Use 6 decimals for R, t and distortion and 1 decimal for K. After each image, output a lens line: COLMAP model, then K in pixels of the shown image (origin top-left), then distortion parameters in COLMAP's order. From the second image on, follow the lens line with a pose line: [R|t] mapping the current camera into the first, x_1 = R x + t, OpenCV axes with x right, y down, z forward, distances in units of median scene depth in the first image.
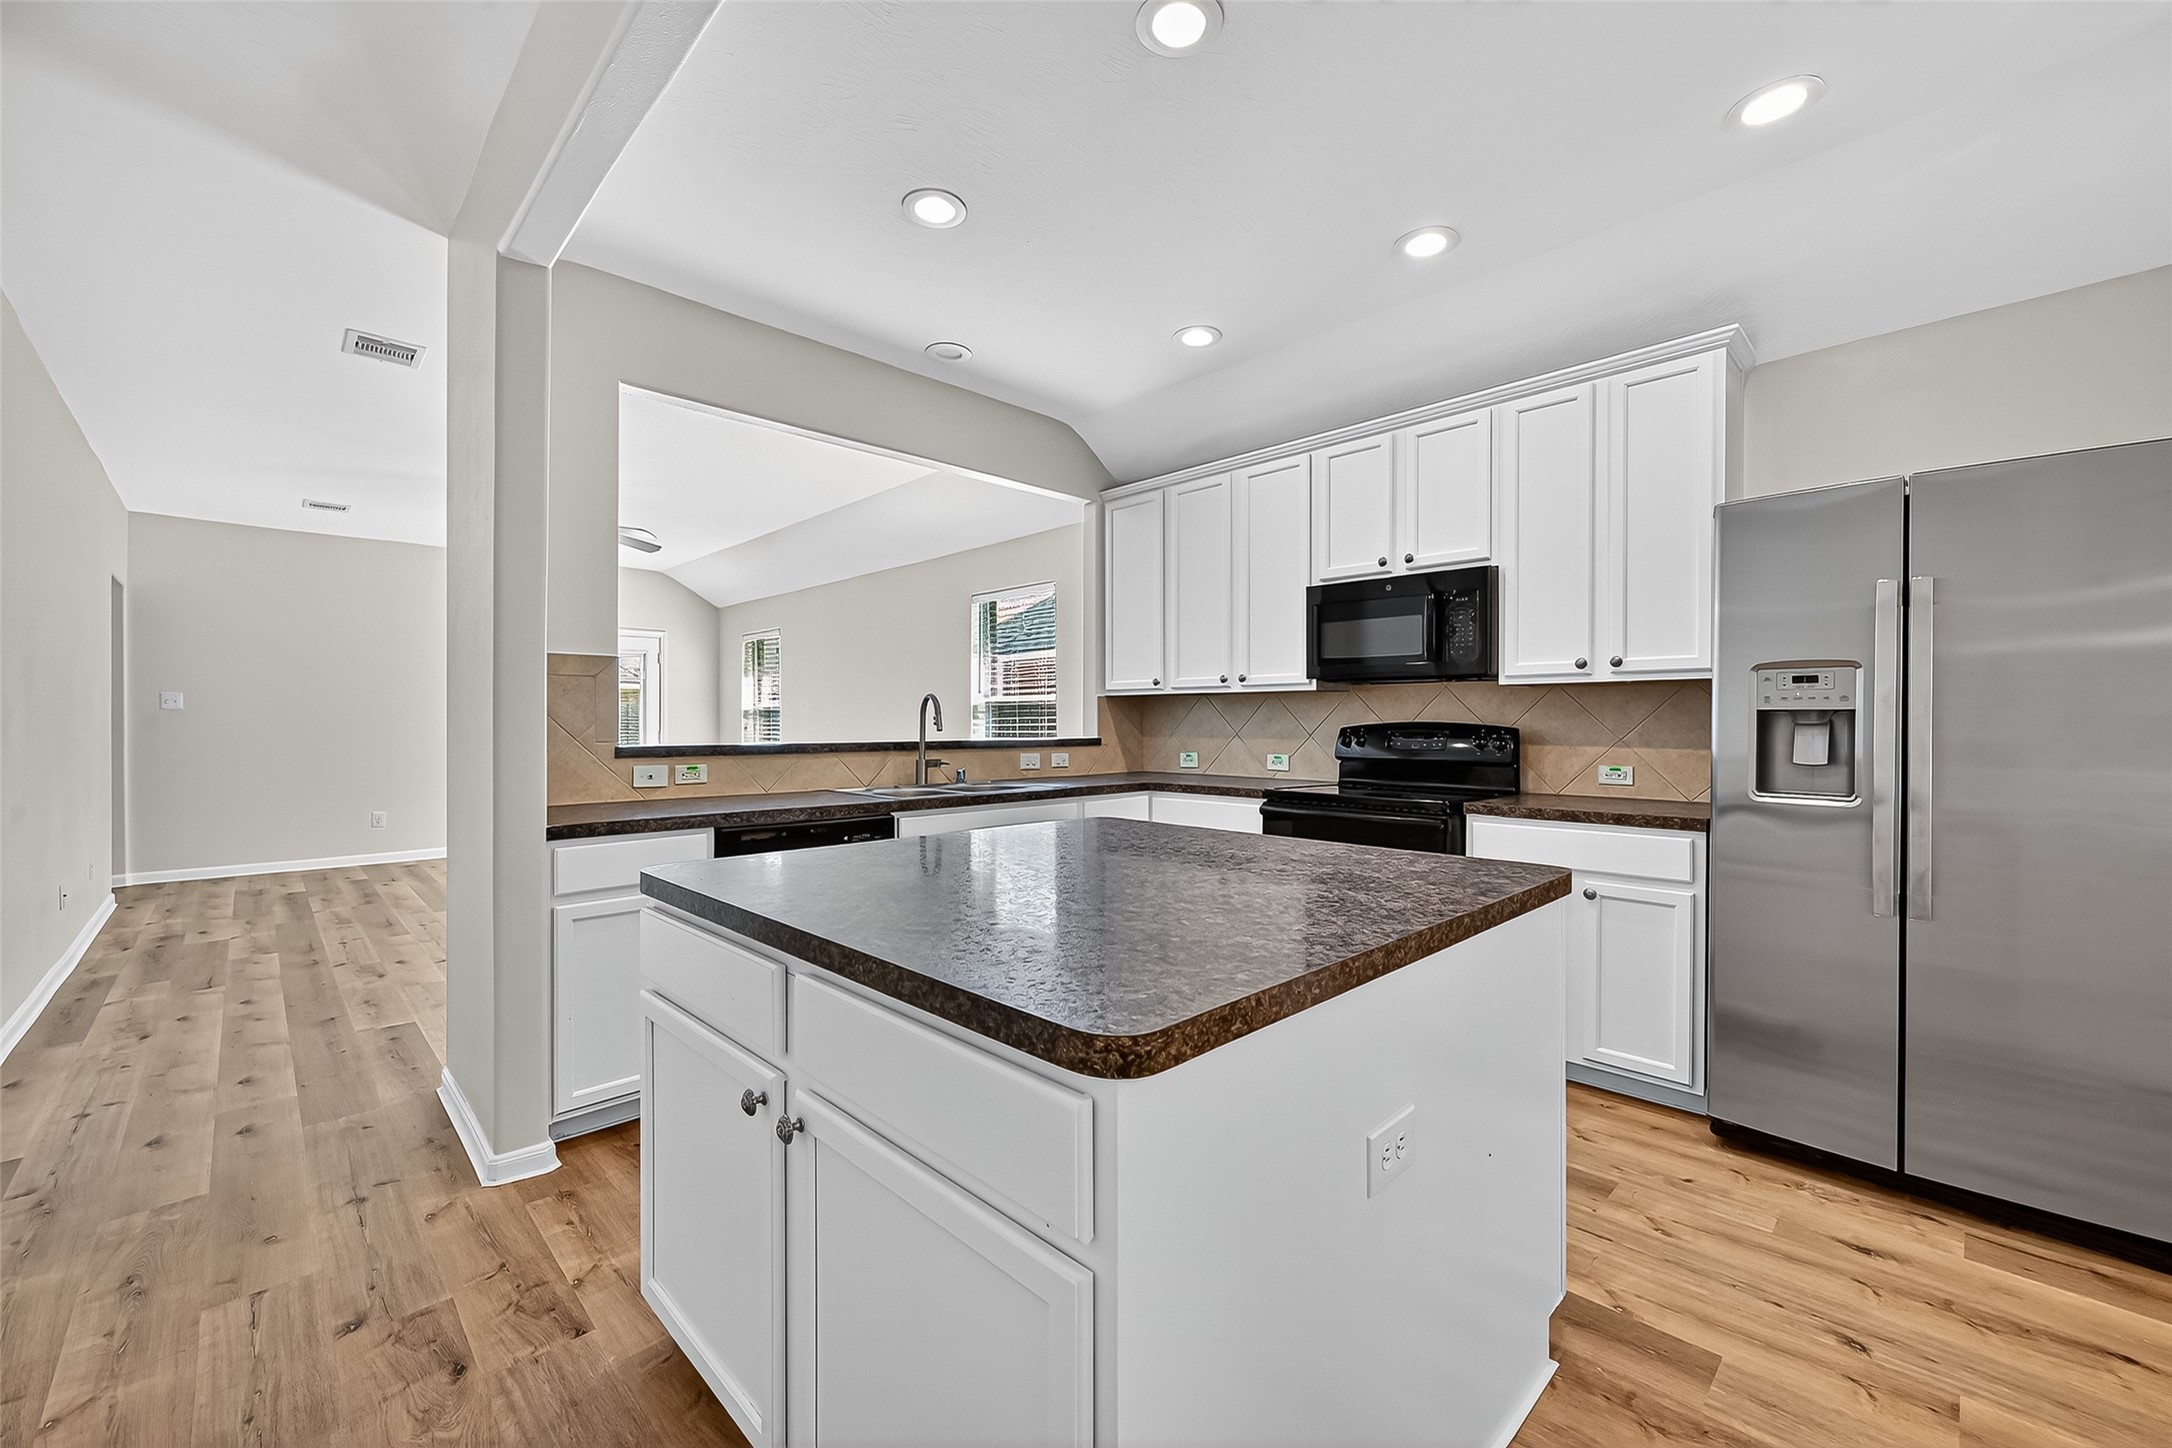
lens RADIAL K [[891.5, 0, 1068.5], [0, 891.5, 718.2], [0, 0, 1]] dist [0.029494, 0.000034]
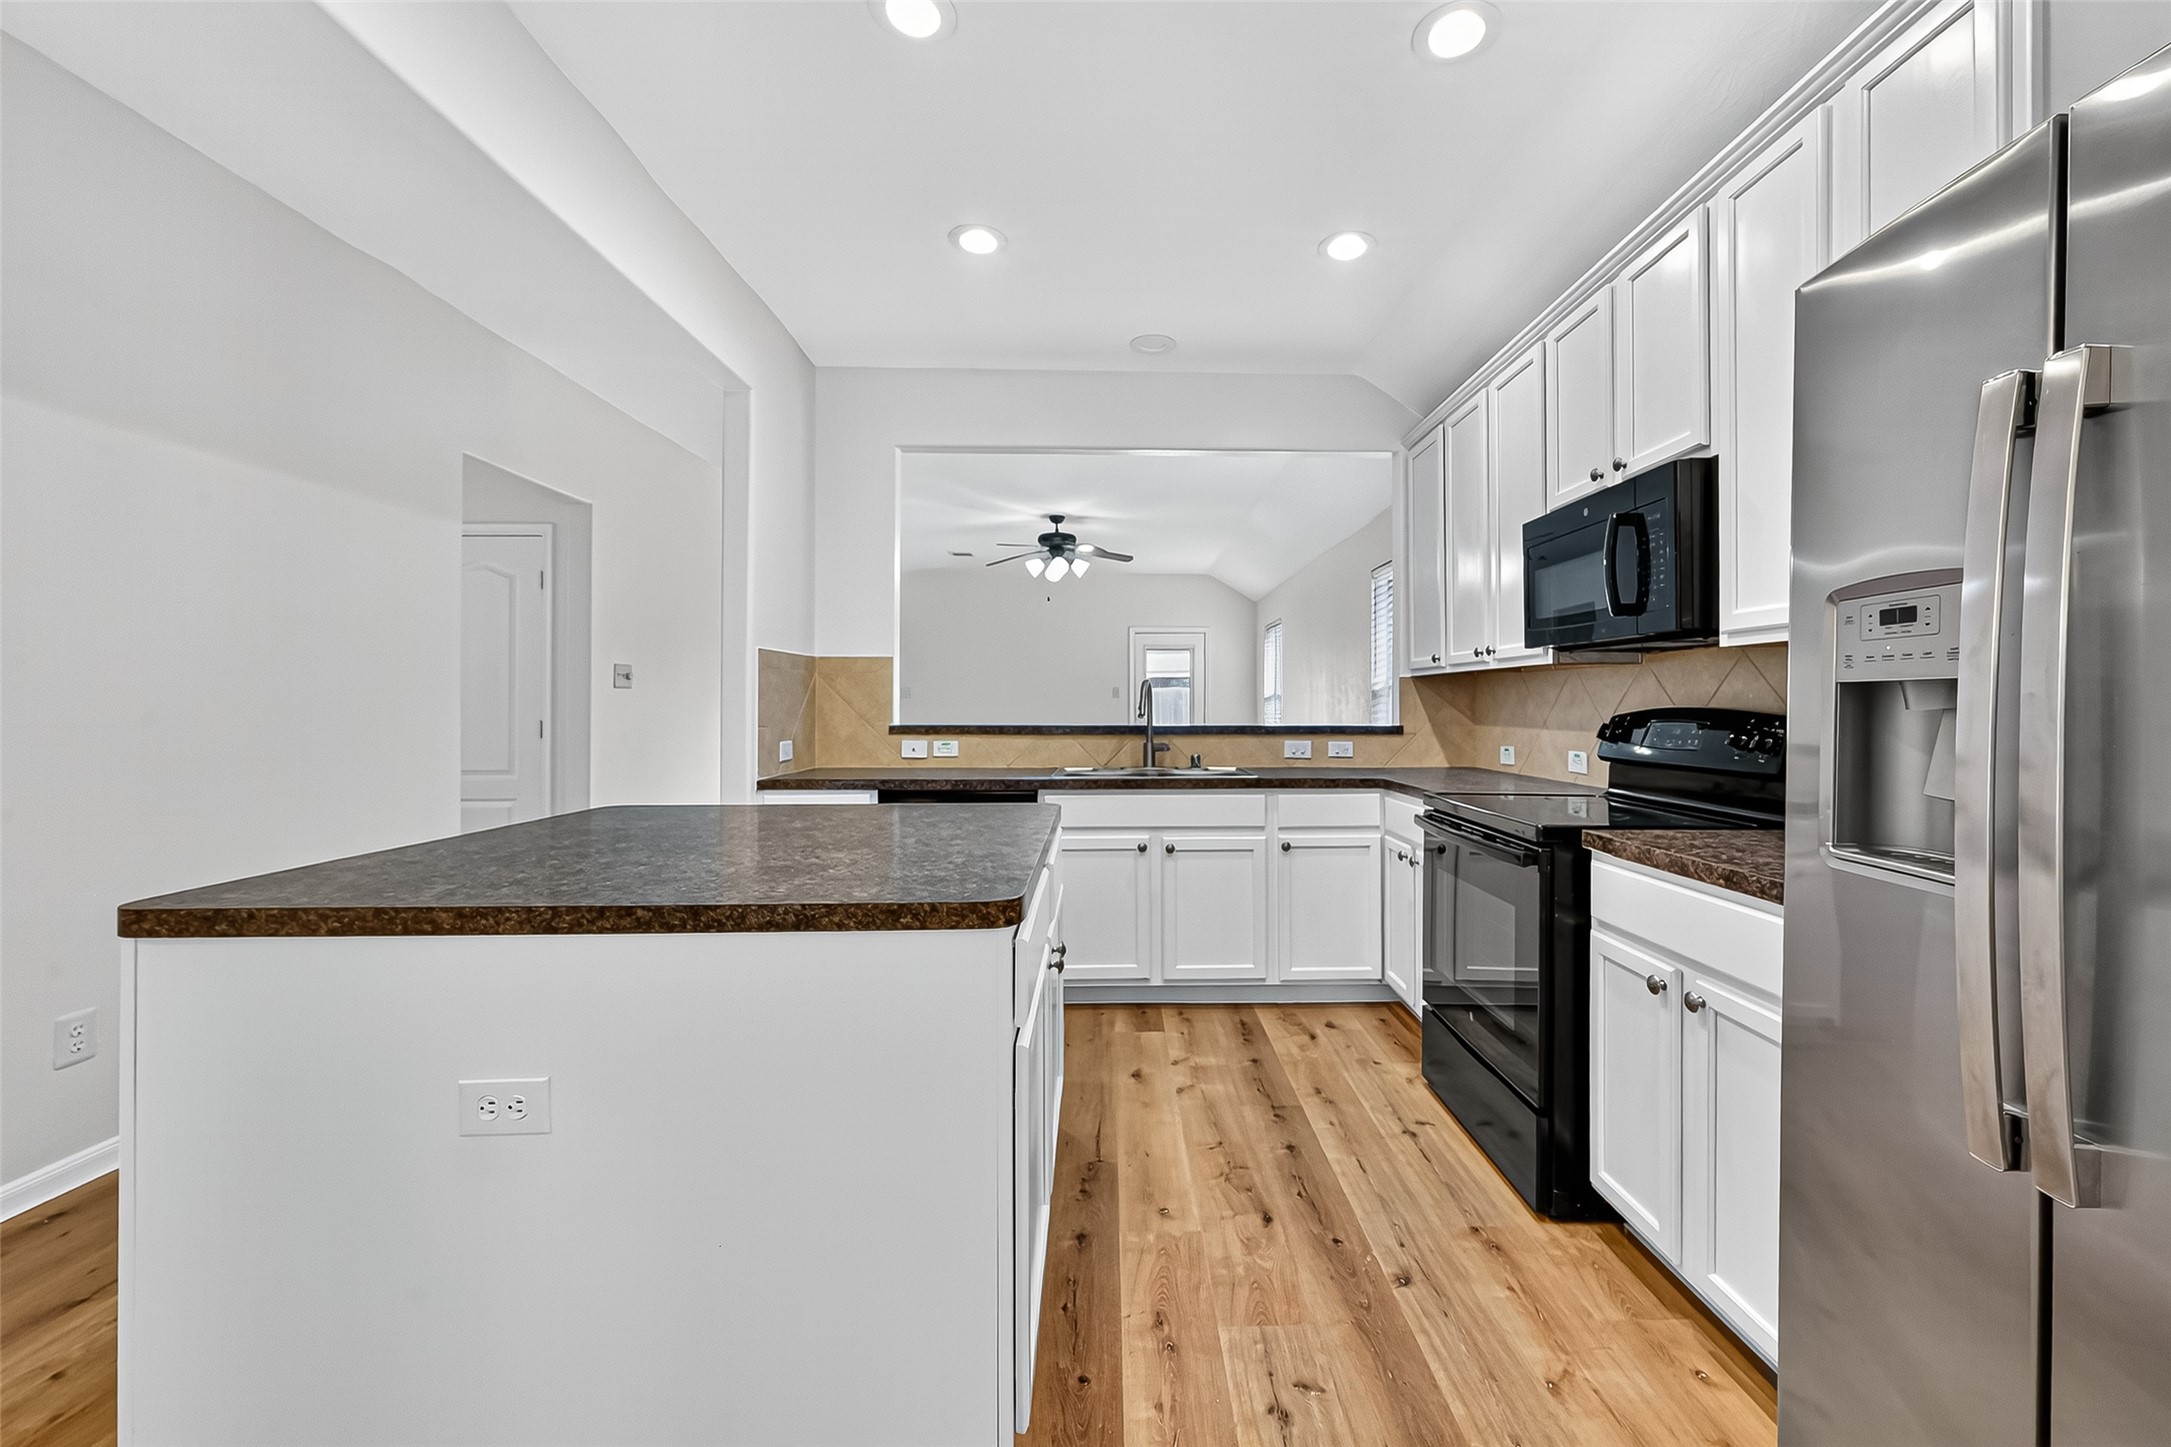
lens RADIAL K [[864.2, 0, 1096.0], [0, 864.2, 718.9], [0, 0, 1]] dist [0.002035, 0.000250]
pose [[0.720304, 0.009412, -0.693595, 0.512024], [0.002398, 0.999868, 0.016059, 0.001485], [0.693654, -0.013230, 0.720187, 0.241083]]
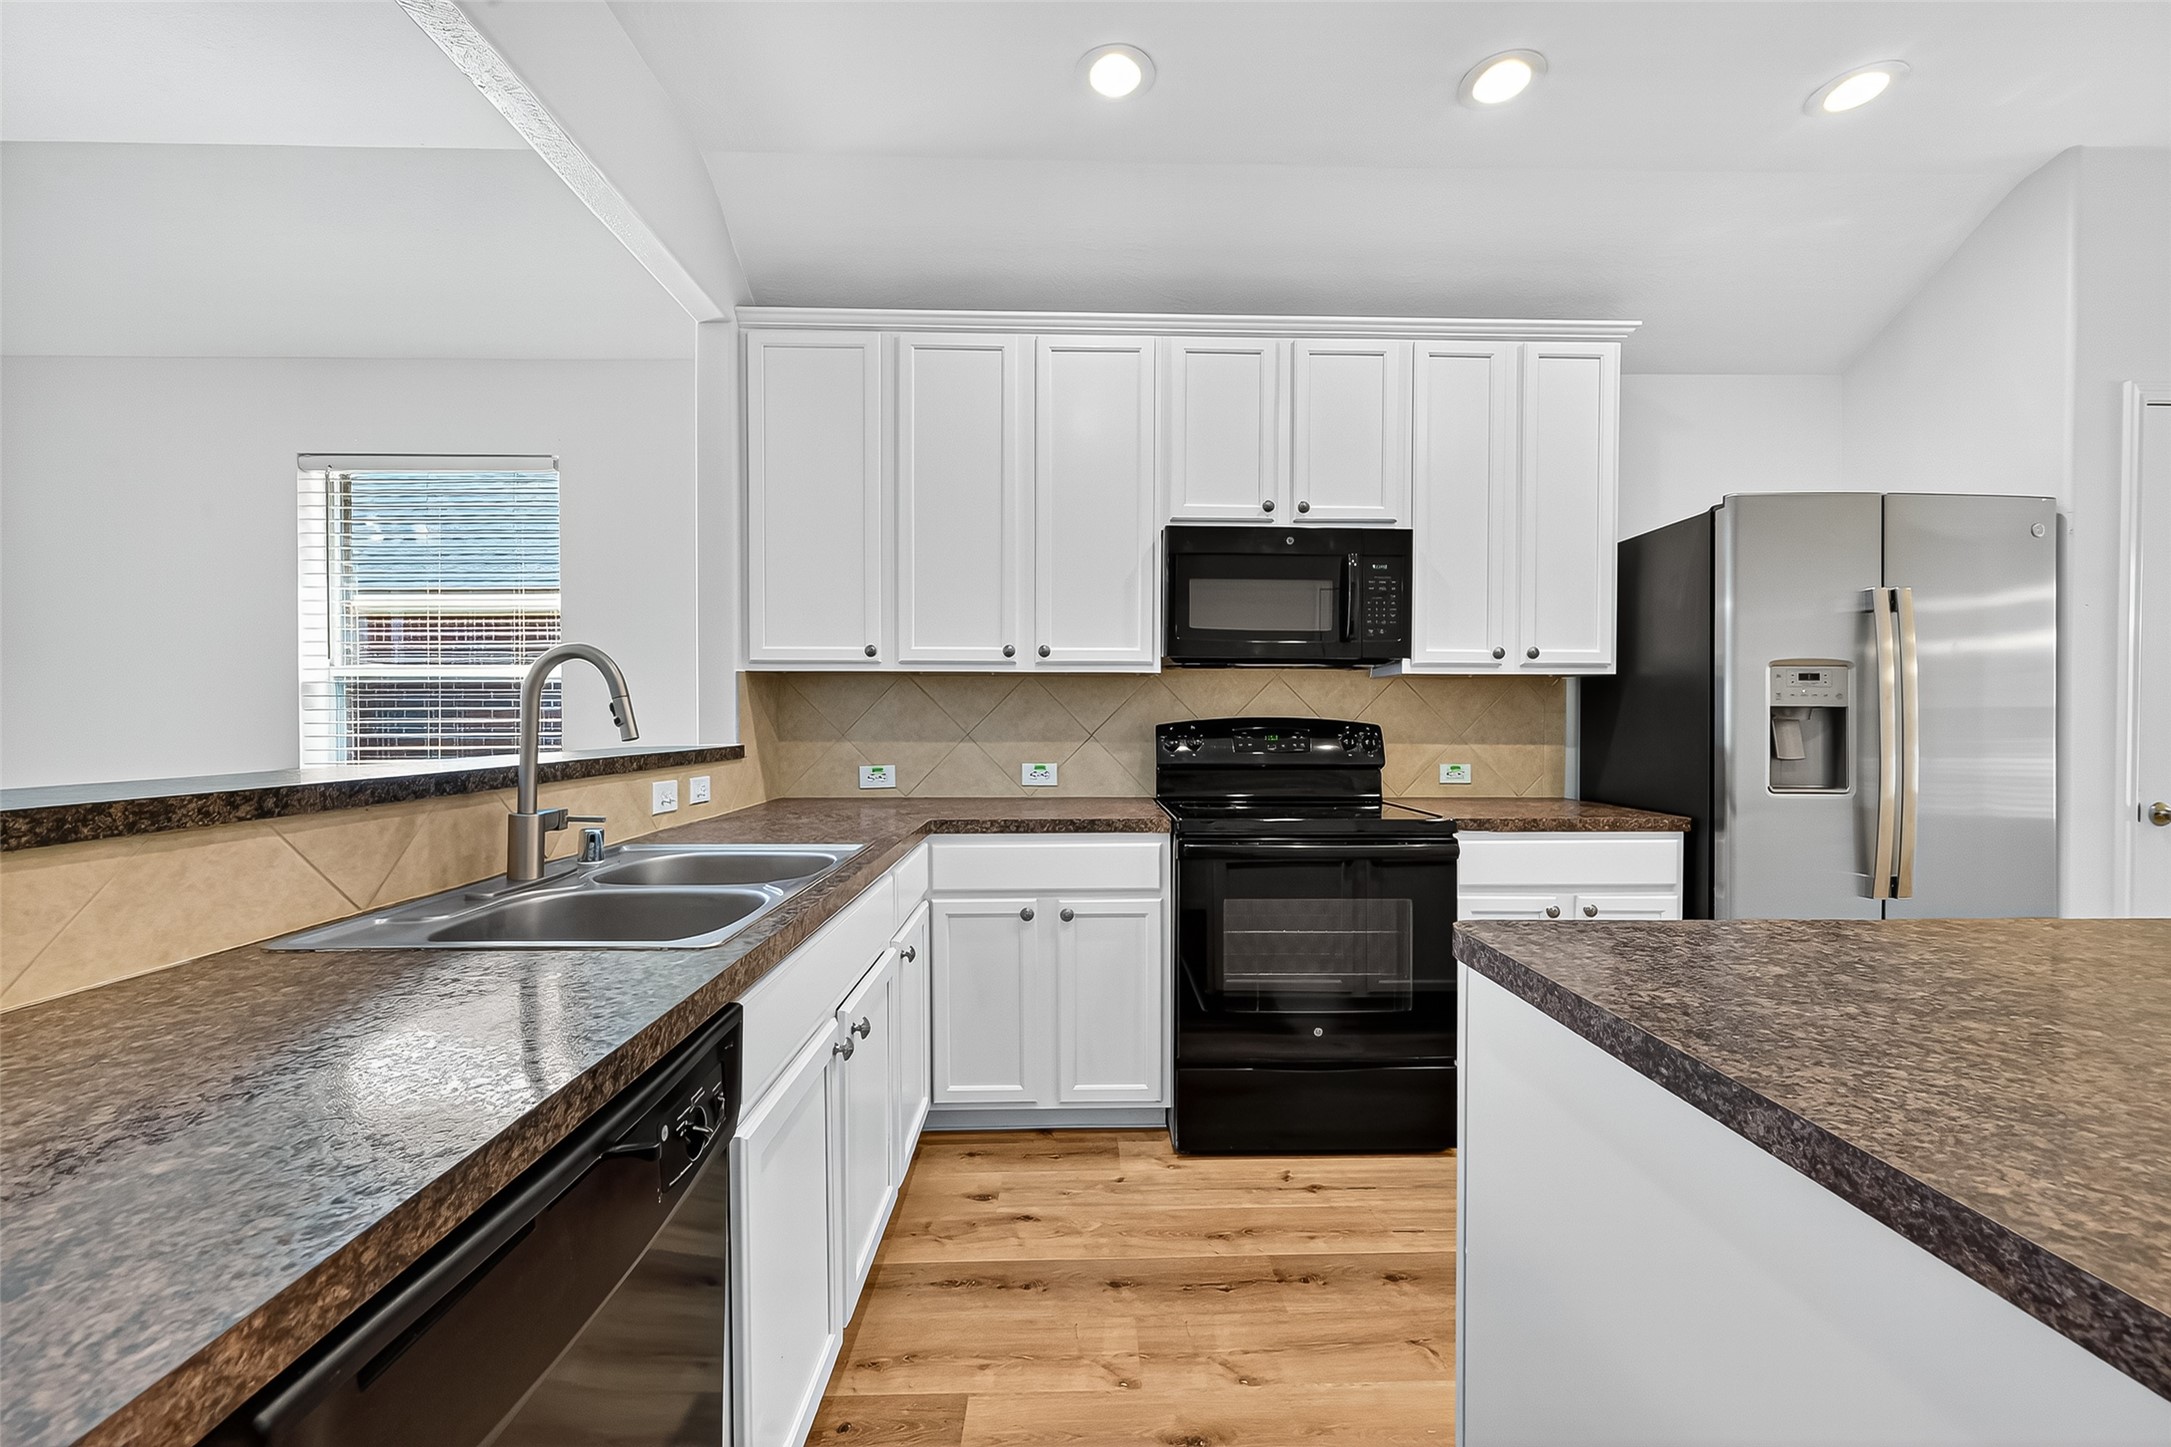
lens RADIAL K [[882.1, 0, 1089.3], [0, 882.1, 742.8], [0, 0, 1]] dist [-0.001034, -0.000058]
pose [[0.663443, -0.021368, 0.747922, -0.299483], [-0.004563, 0.999458, 0.032602, 0.001937], [-0.748213, -0.025043, 0.662985, 0.588786]]
